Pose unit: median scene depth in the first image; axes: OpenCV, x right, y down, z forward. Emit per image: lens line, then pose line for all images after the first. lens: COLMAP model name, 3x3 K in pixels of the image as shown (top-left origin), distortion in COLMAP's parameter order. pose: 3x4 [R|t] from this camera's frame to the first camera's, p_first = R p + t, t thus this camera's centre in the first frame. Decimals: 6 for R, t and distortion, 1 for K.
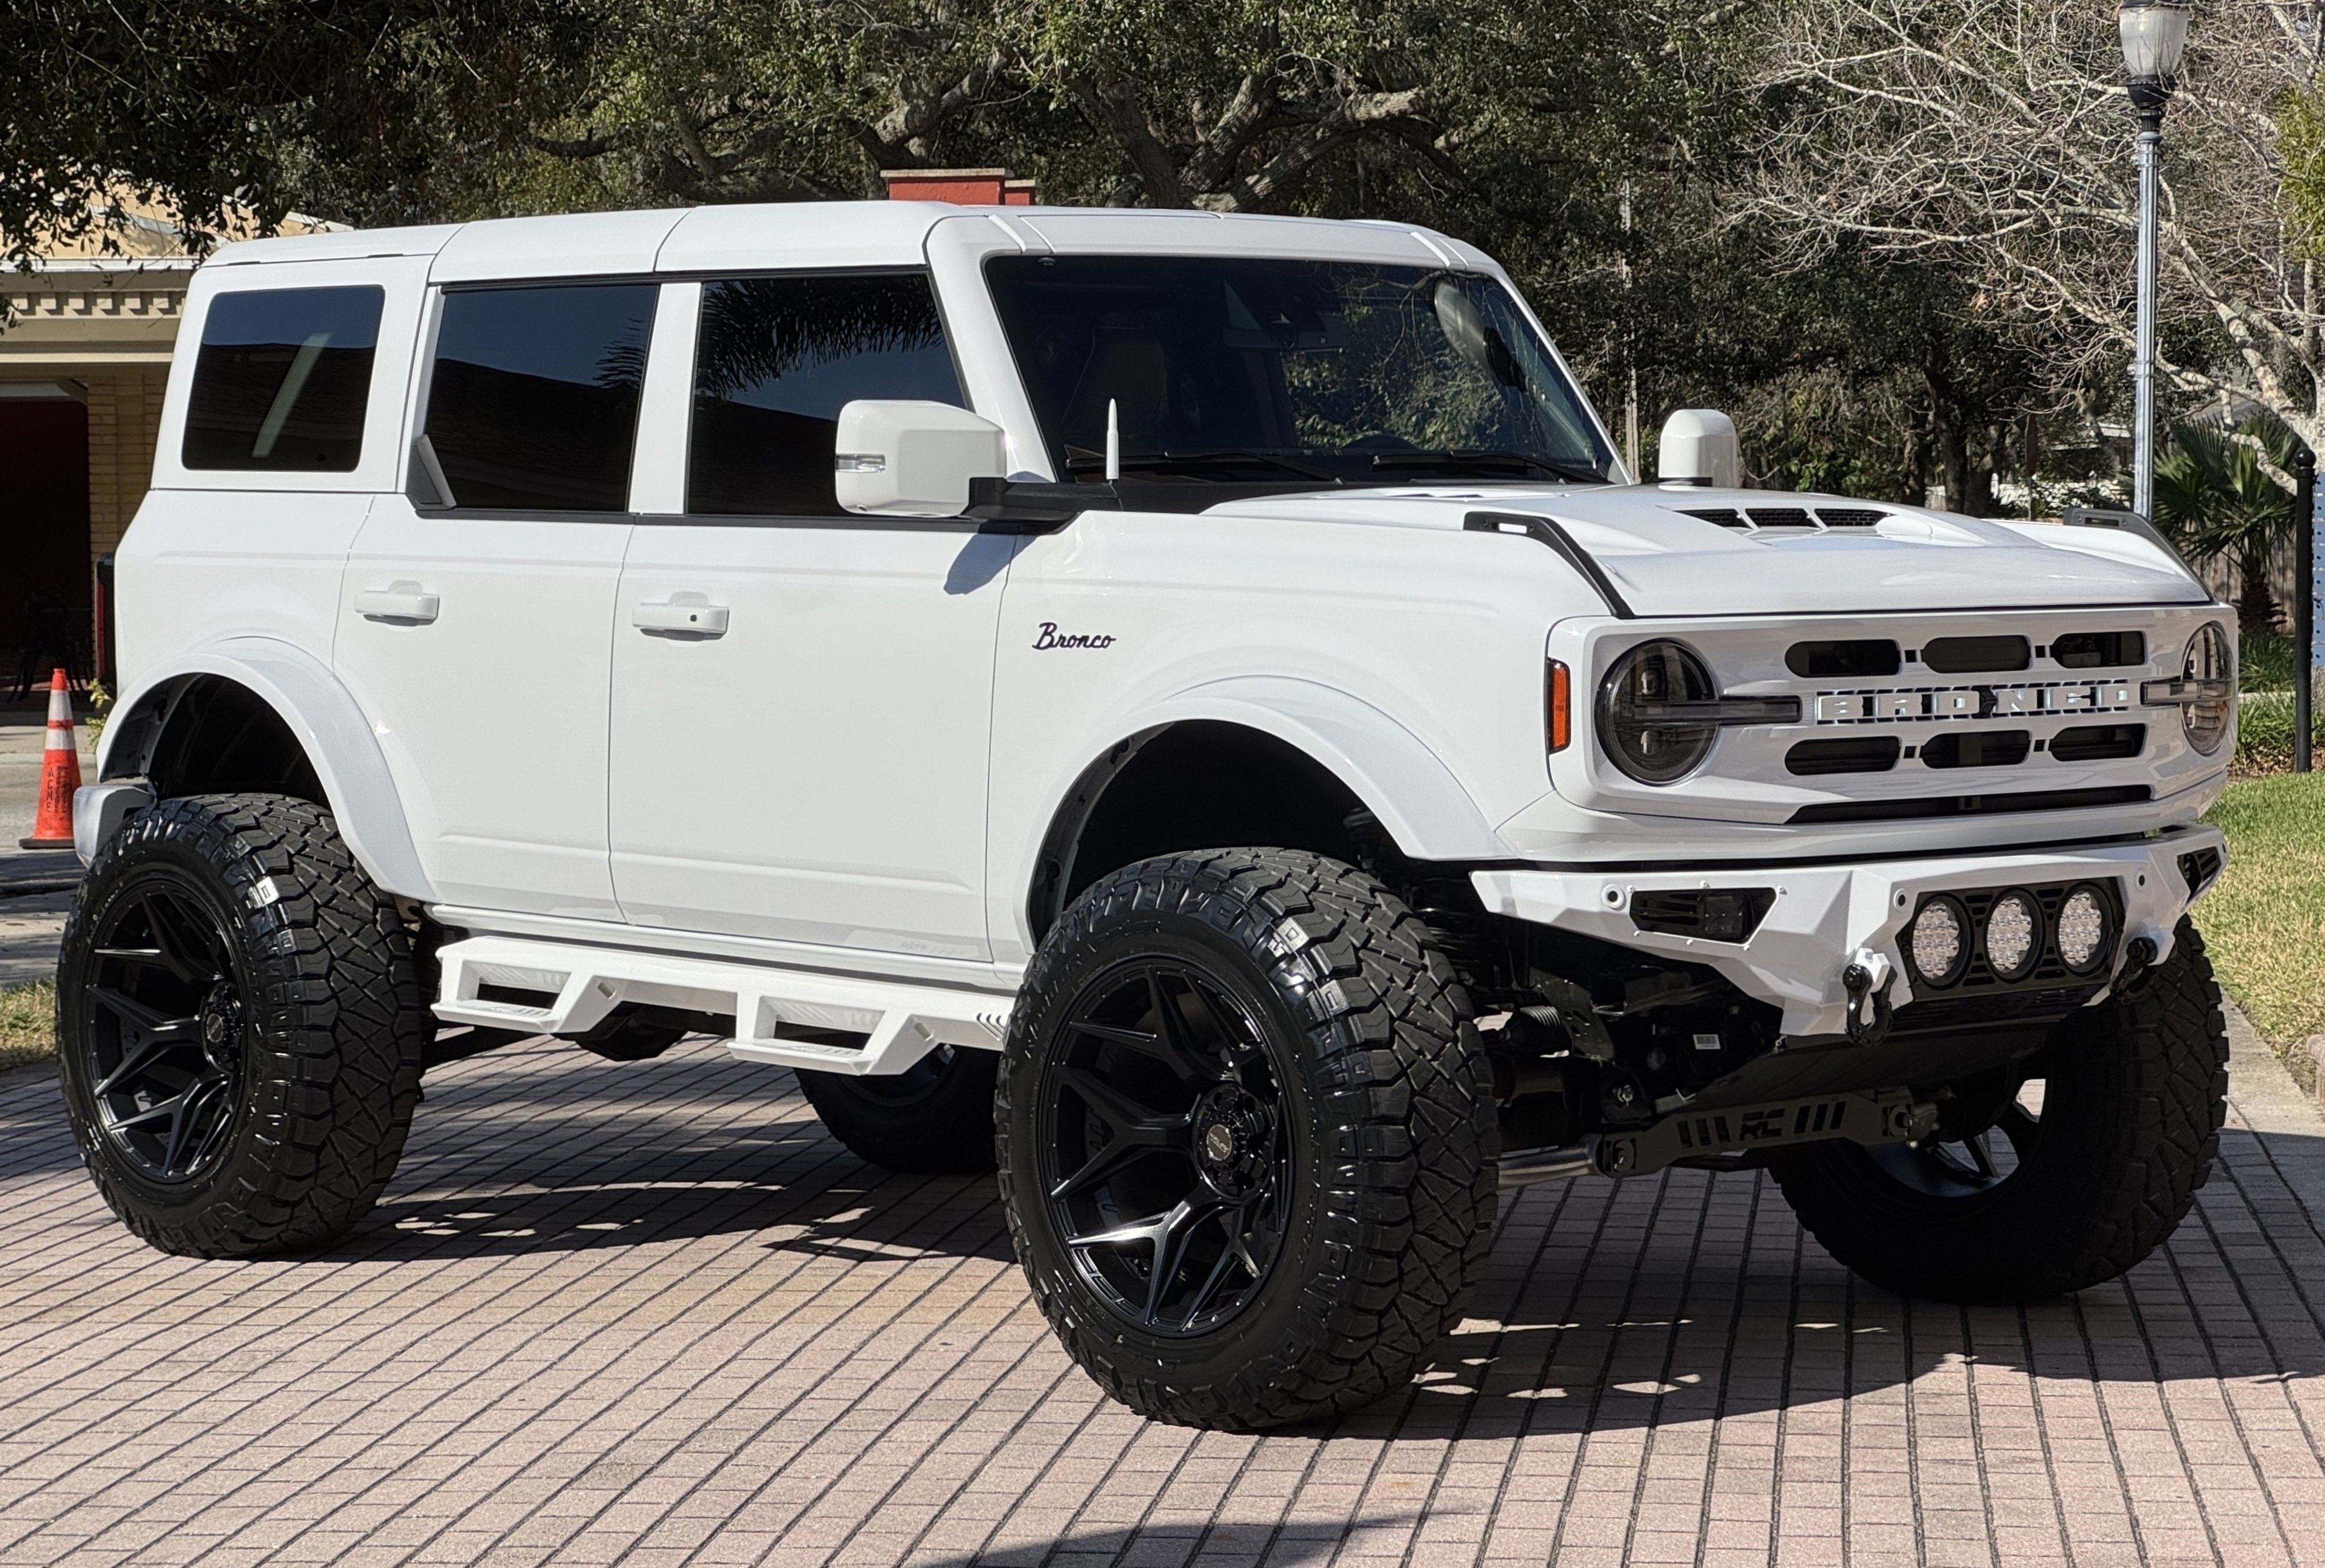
lens RADIAL K [[5211.1, 0, 1179.4], [0, 5211.1, 771.7], [0, 0, 1]] dist [0.186463, 0.000000]
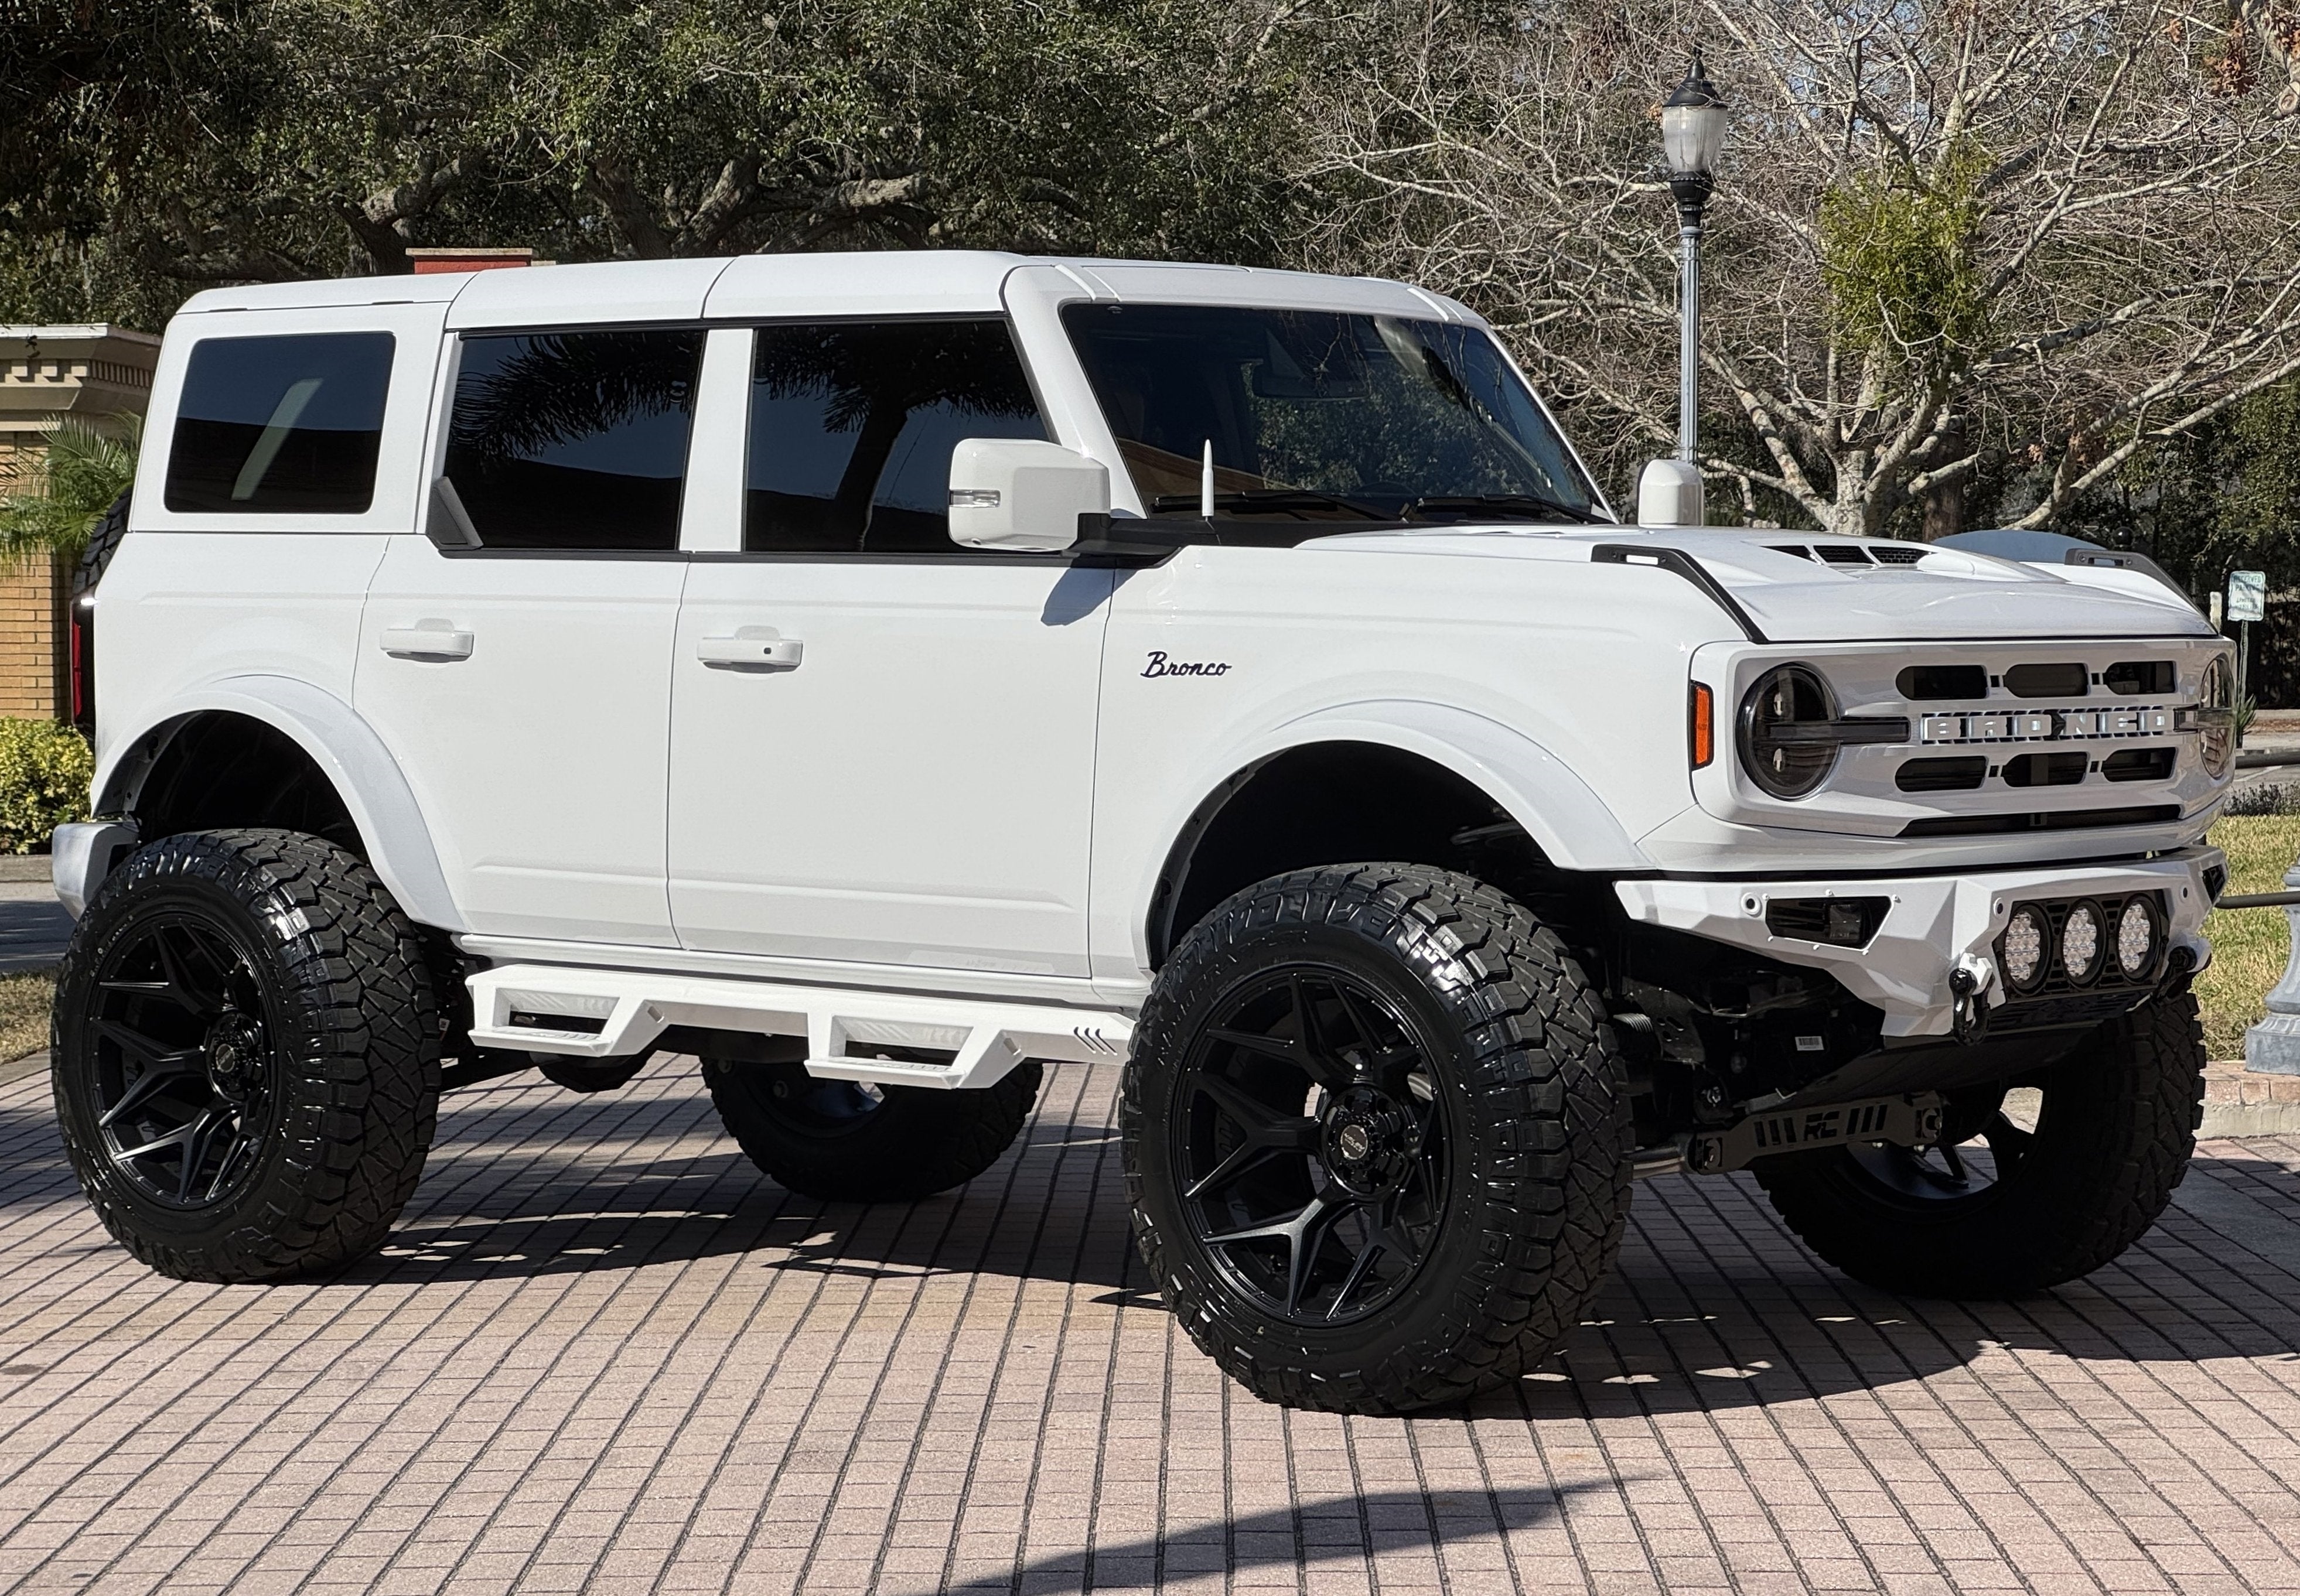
lens RADIAL K [[5201.8, 0, 1175.9], [0, 5201.8, 843.6], [0, 0, 1]] dist [0.152382, 0.000000]
pose [[0.993507, -0.002349, 0.113747, -0.140609], [0.002758, 0.999990, -0.003438, 0.013526], [-0.113738, 0.003729, 0.993504, -0.040773]]
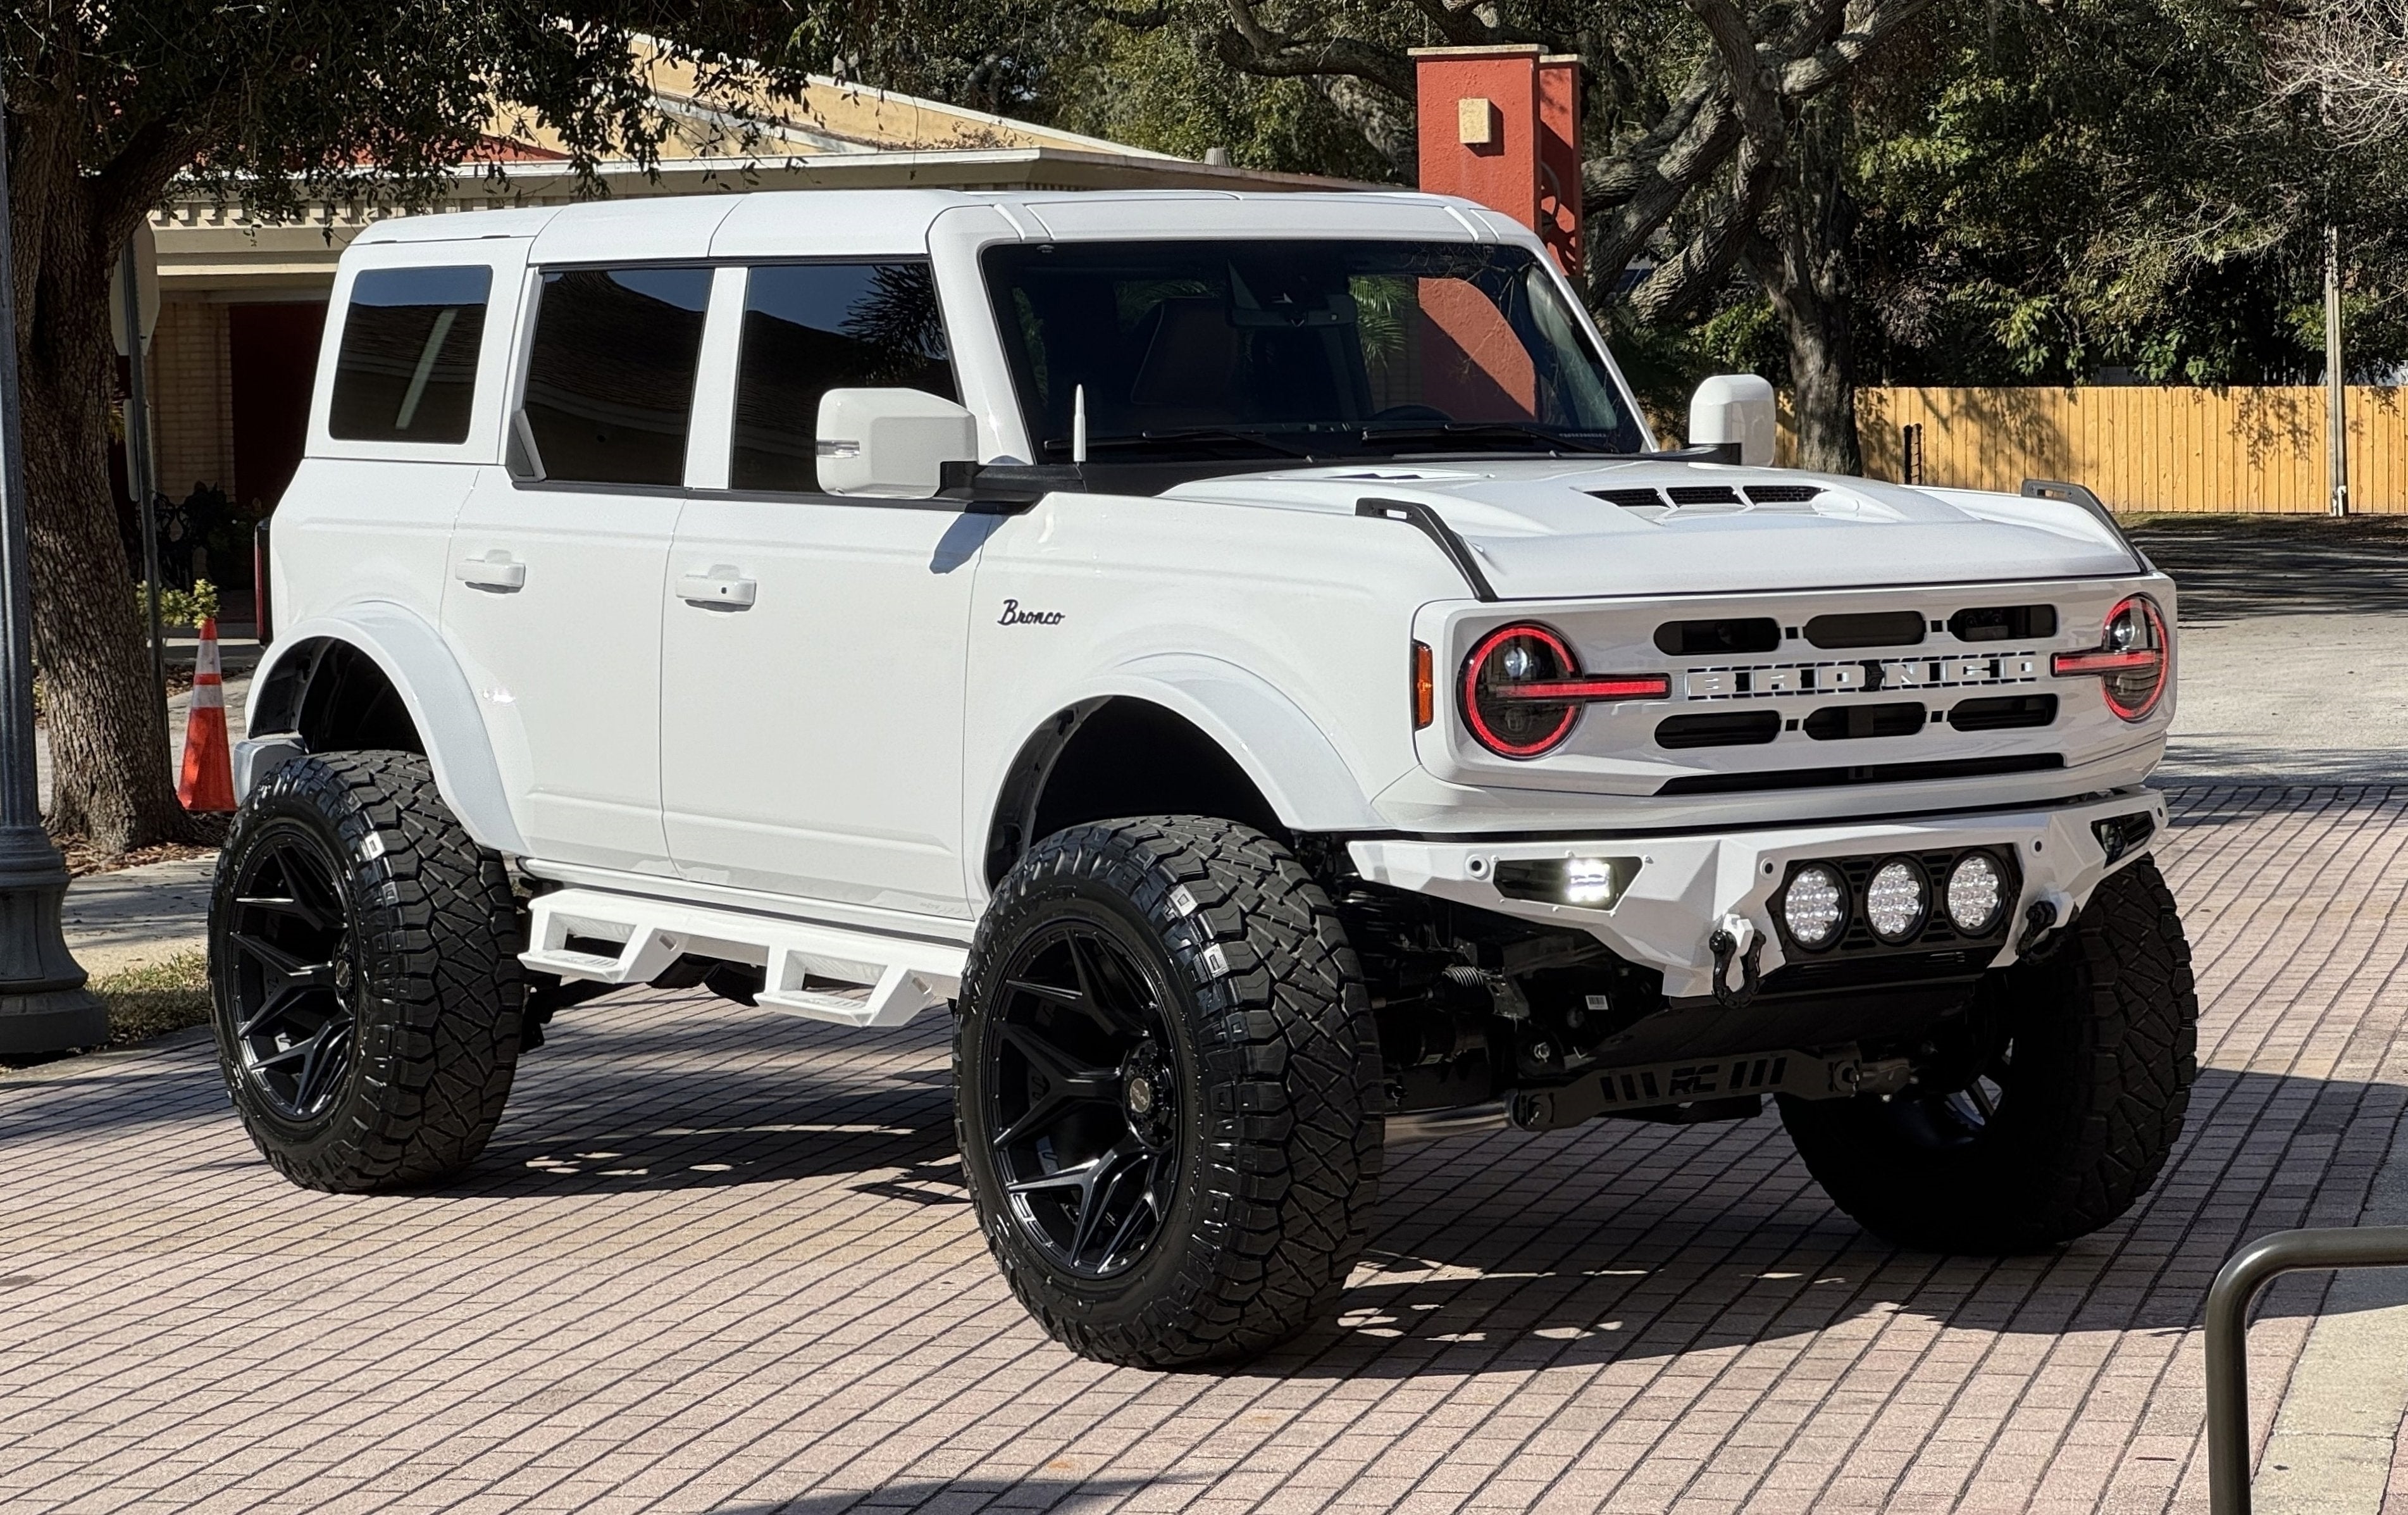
lens RADIAL K [[5579.3, 0, 1197.9], [0, 5579.3, 737.8], [0, 0, 1]] dist [0.134249, 0.000000]
pose [[0.992879, -0.001647, -0.119115, 0.146720], [0.003250, 0.999907, 0.013263, -0.015536], [0.119082, -0.013556, 0.992792, -0.114896]]
